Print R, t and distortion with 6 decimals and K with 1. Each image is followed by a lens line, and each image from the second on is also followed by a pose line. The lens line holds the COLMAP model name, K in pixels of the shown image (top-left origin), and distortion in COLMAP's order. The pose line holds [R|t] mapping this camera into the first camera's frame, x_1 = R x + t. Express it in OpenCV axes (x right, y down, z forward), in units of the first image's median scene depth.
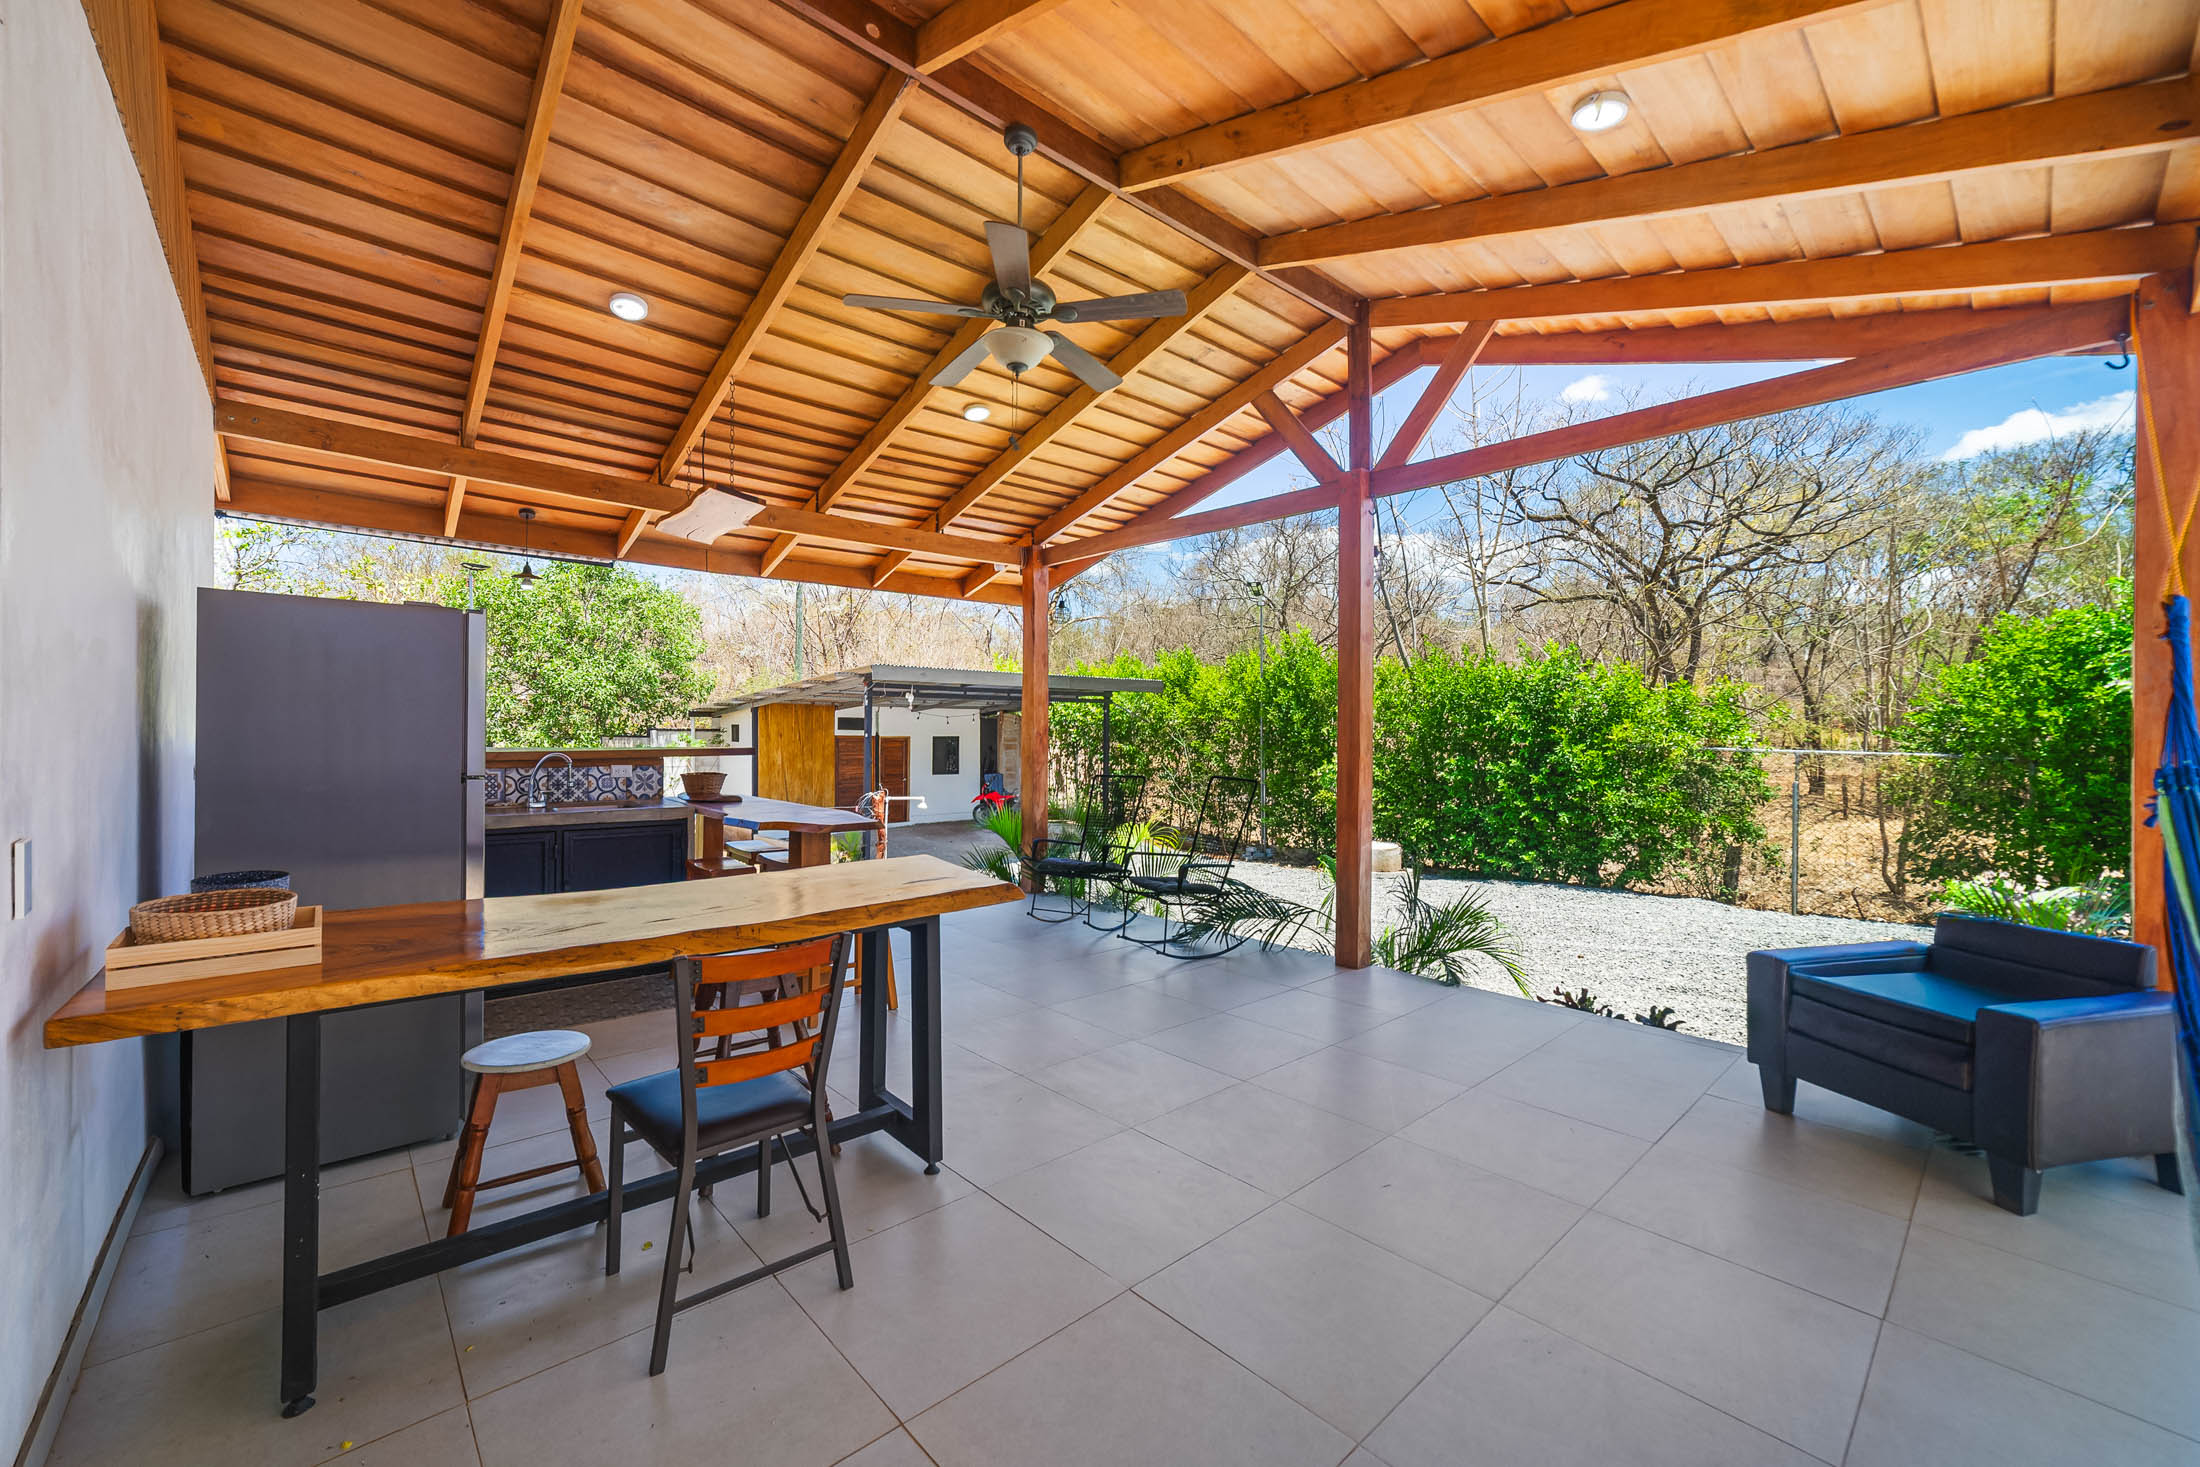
lens RADIAL K [[857.5, 0, 1095.0], [0, 857.5, 745.3], [0, 0, 1]] dist [-0.011021, 0.000374]
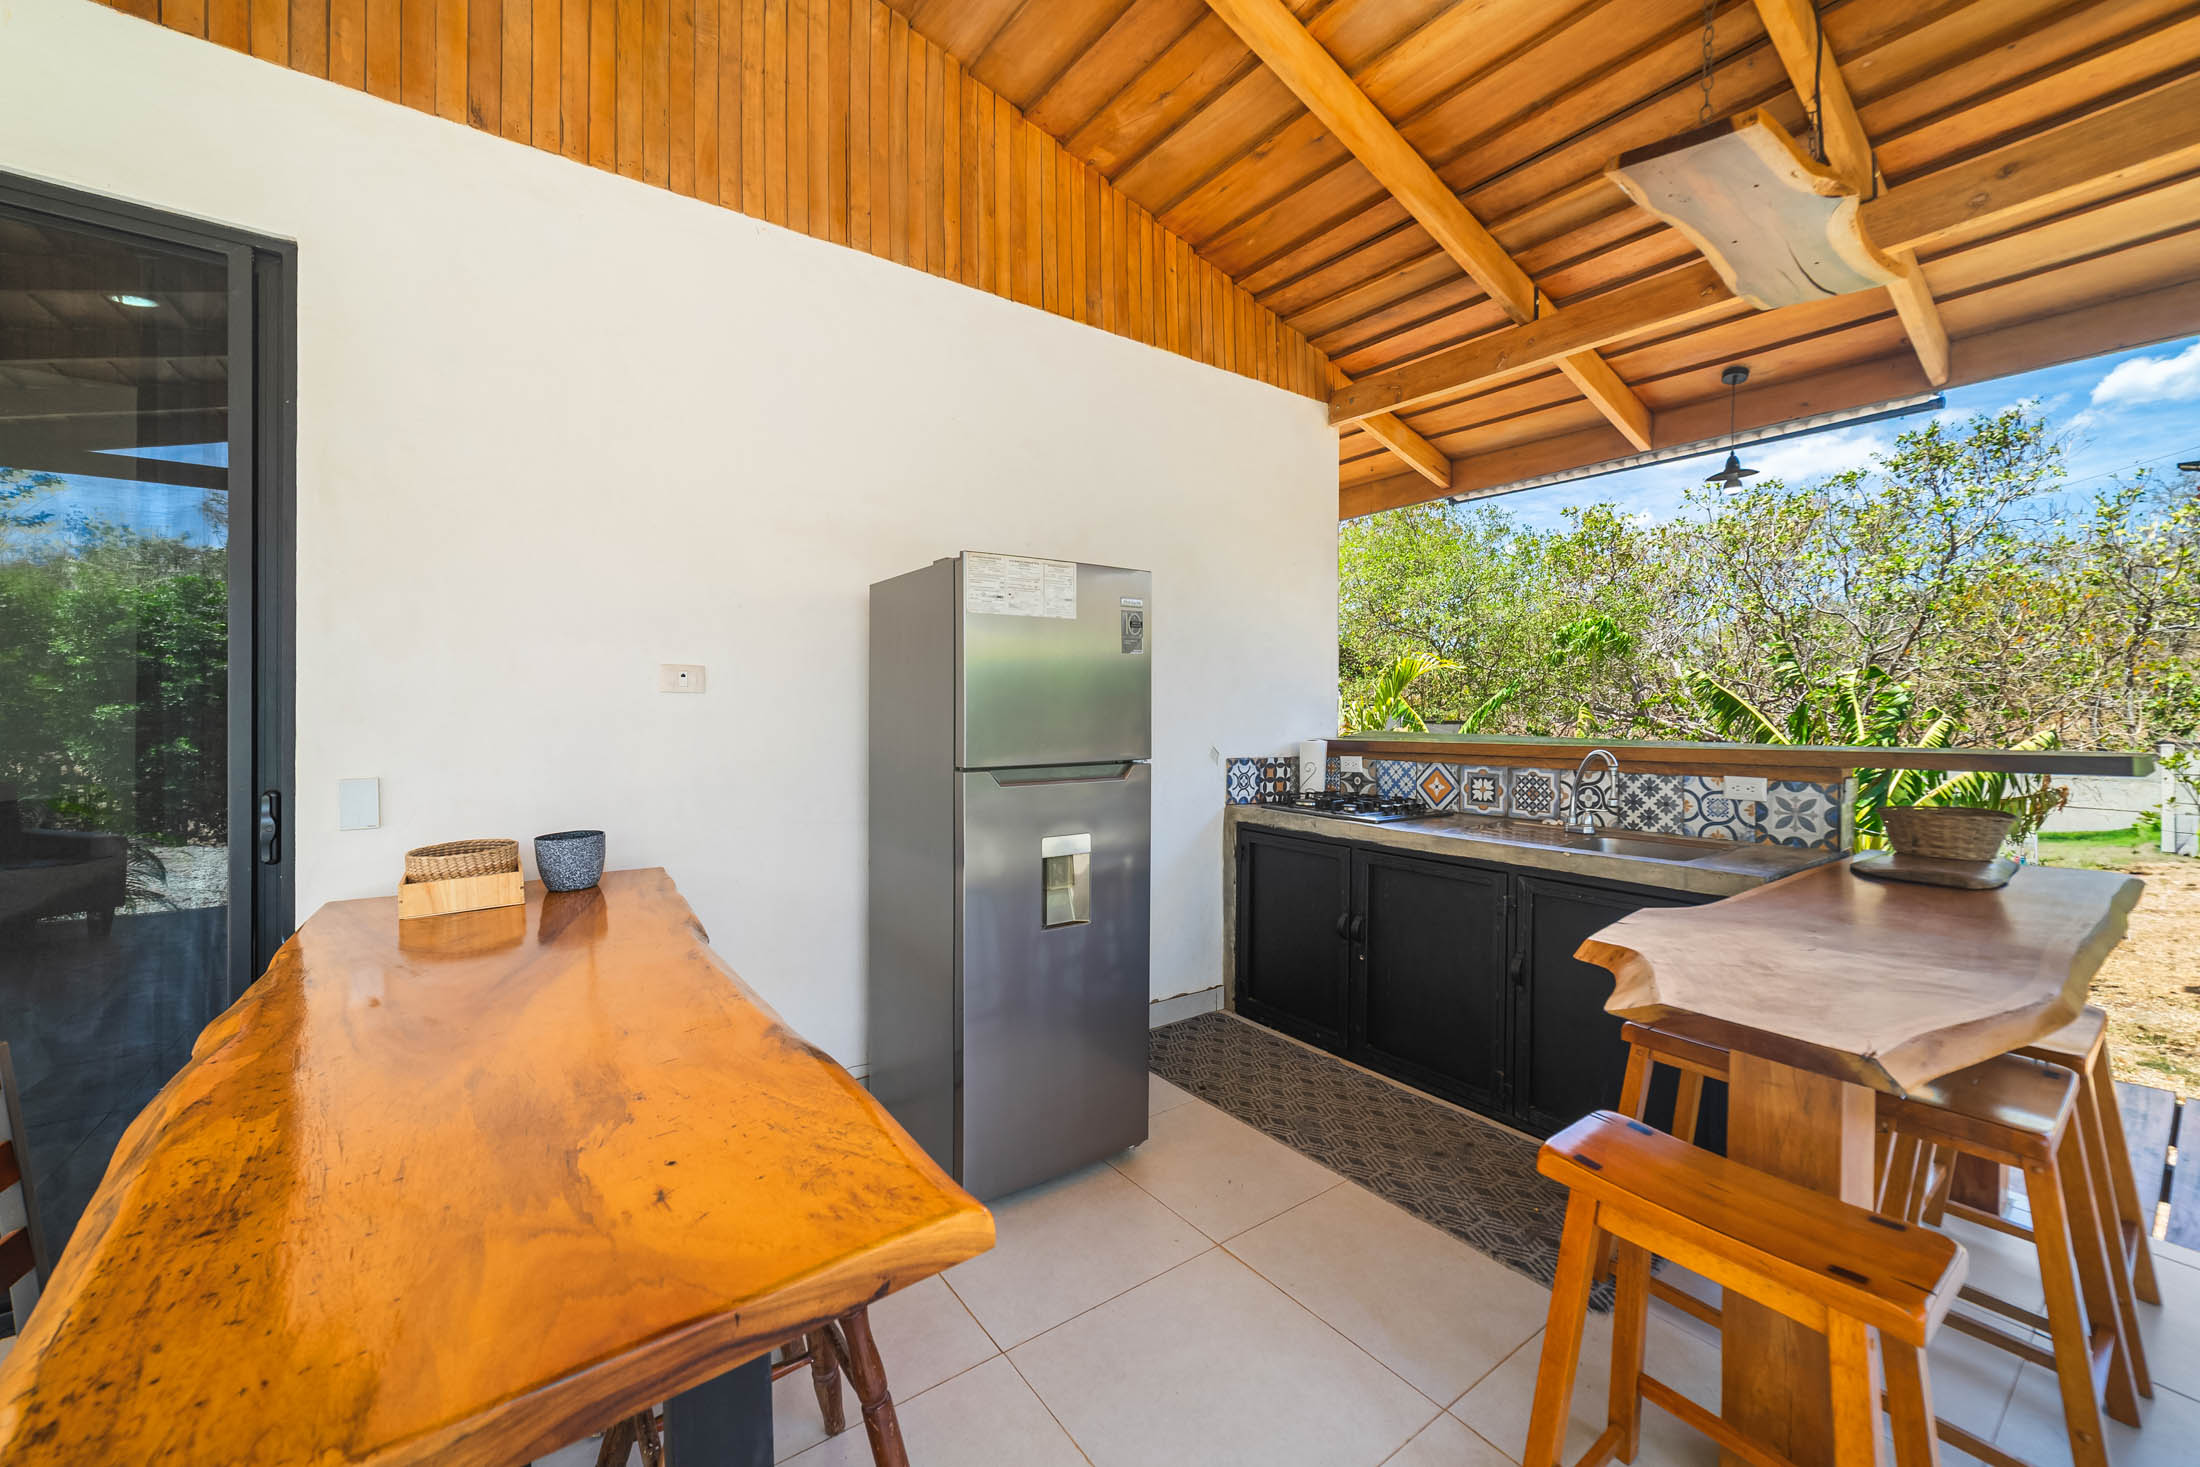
lens RADIAL K [[857.5, 0, 1097.6], [0, 857.5, 715.9], [0, 0, 1]] dist [-0.011021, 0.000374]
pose [[-0.113311, -0.008709, -0.993521, 0.022053], [-0.011538, 0.999906, -0.007450, -0.005443], [0.993493, 0.010619, -0.113401, 0.542733]]
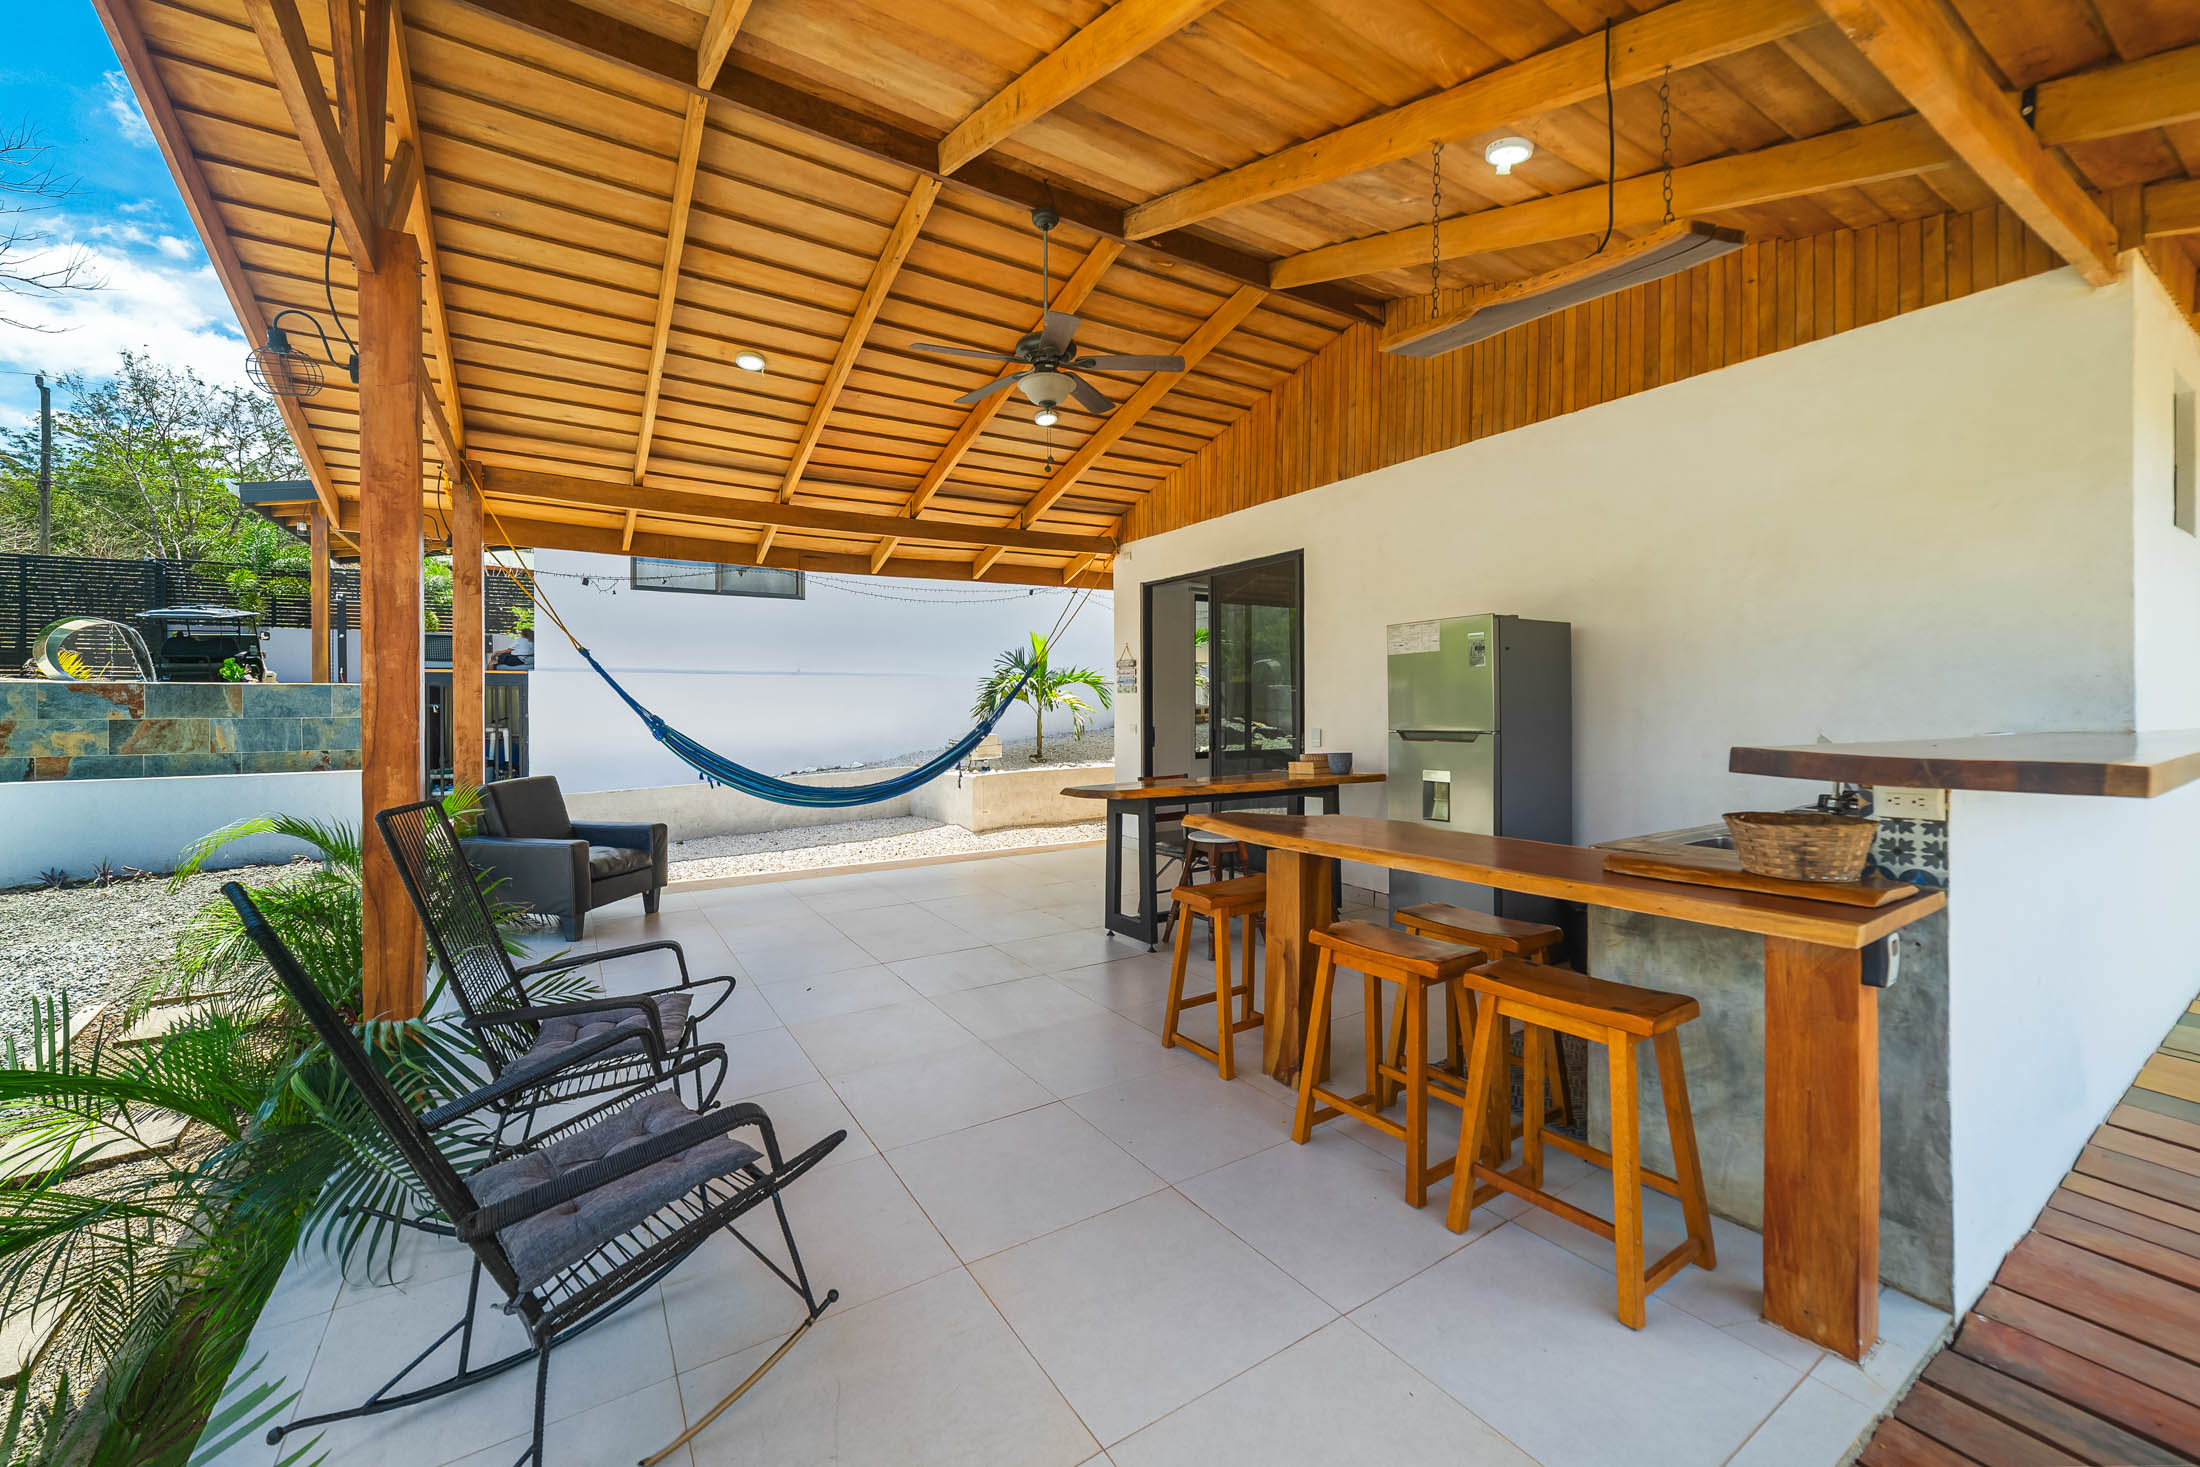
lens RADIAL K [[857.5, 0, 1100.1], [0, 857.5, 719.7], [0, 0, 1]] dist [-0.011021, 0.000374]
pose [[-0.984449, -0.001291, 0.175664, -0.207187], [0.002818, 0.999728, 0.023140, -0.012255], [-0.175646, 0.023275, -0.984178, 1.223171]]
